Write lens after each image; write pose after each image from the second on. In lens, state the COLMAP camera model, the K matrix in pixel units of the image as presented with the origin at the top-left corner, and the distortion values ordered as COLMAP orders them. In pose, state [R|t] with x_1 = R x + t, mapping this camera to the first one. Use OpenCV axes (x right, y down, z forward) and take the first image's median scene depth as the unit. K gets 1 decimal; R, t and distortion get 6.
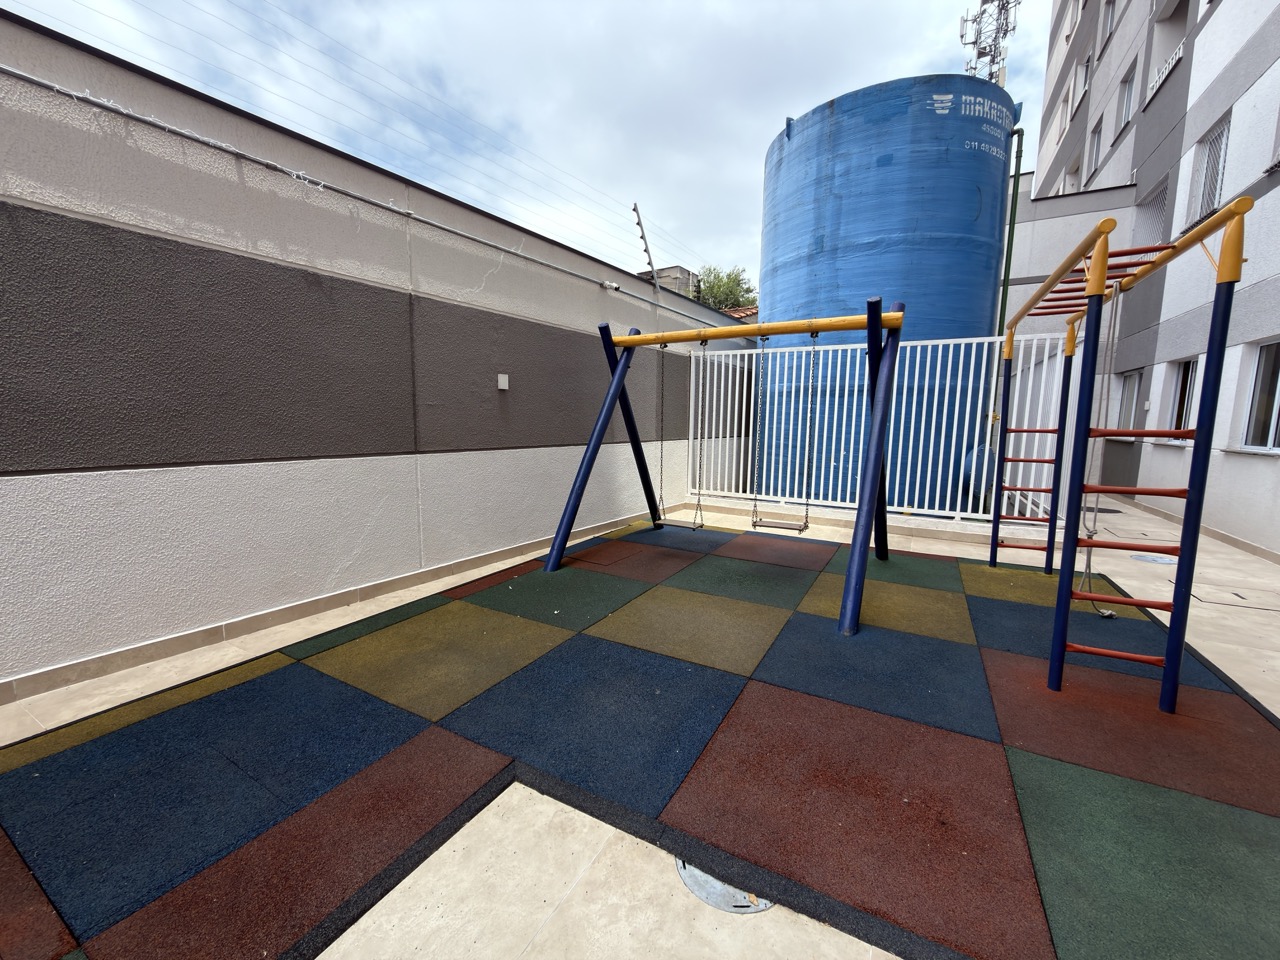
lens RADIAL K [[509.4, 0, 637.1], [0, 509.4, 483.1], [0, 0, 1]] dist [-0.000401, 0.000340]
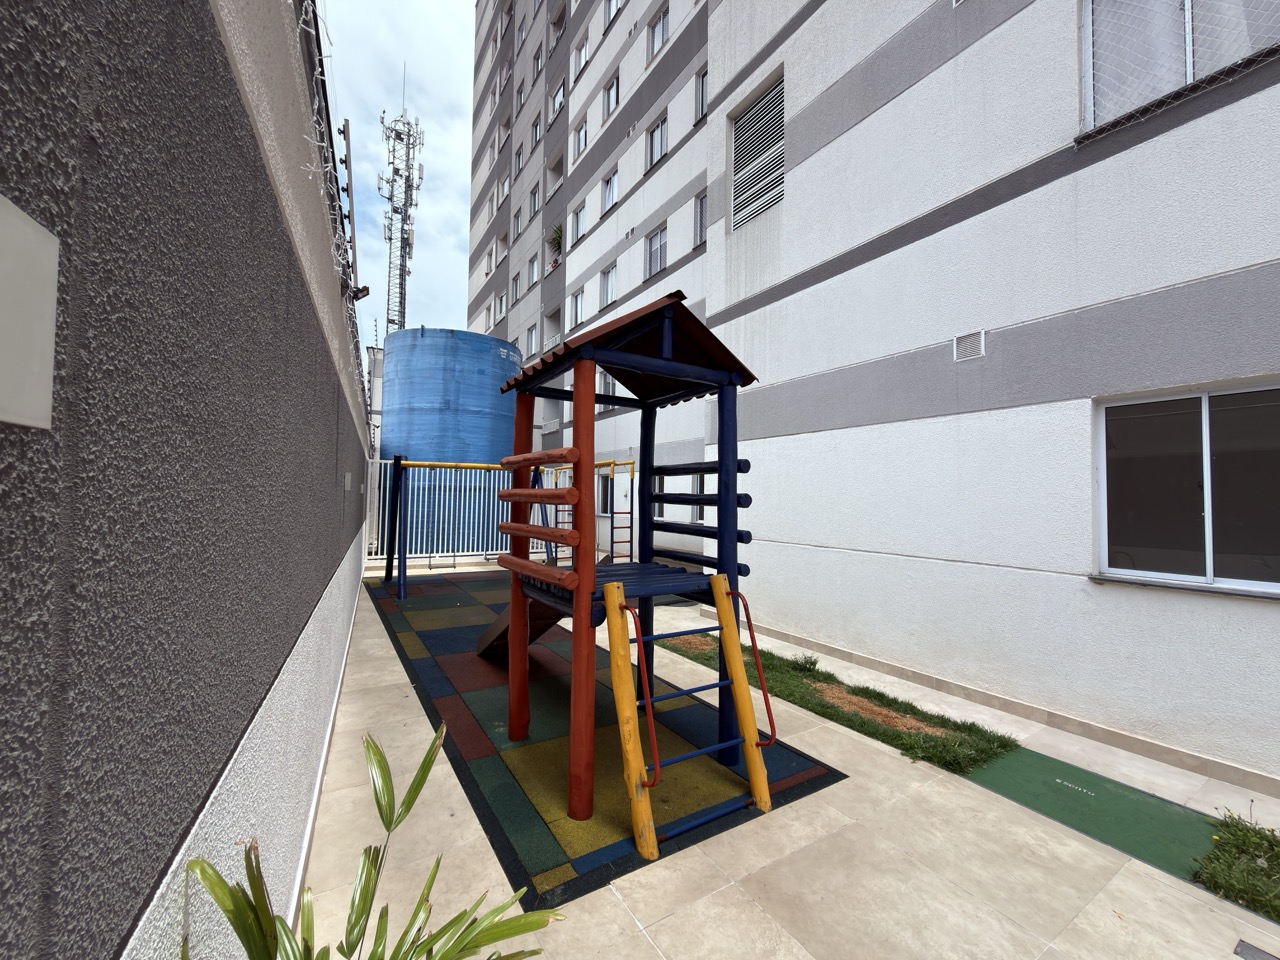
lens RADIAL K [[509.4, 0, 637.1], [0, 509.4, 483.1], [0, 0, 1]] dist [-0.000401, 0.000340]
pose [[0.488595, 0.023580, 0.872192, -0.826239], [0.099794, 0.991564, -0.082711, 0.002594], [-0.866785, 0.127452, 0.482120, -0.356220]]
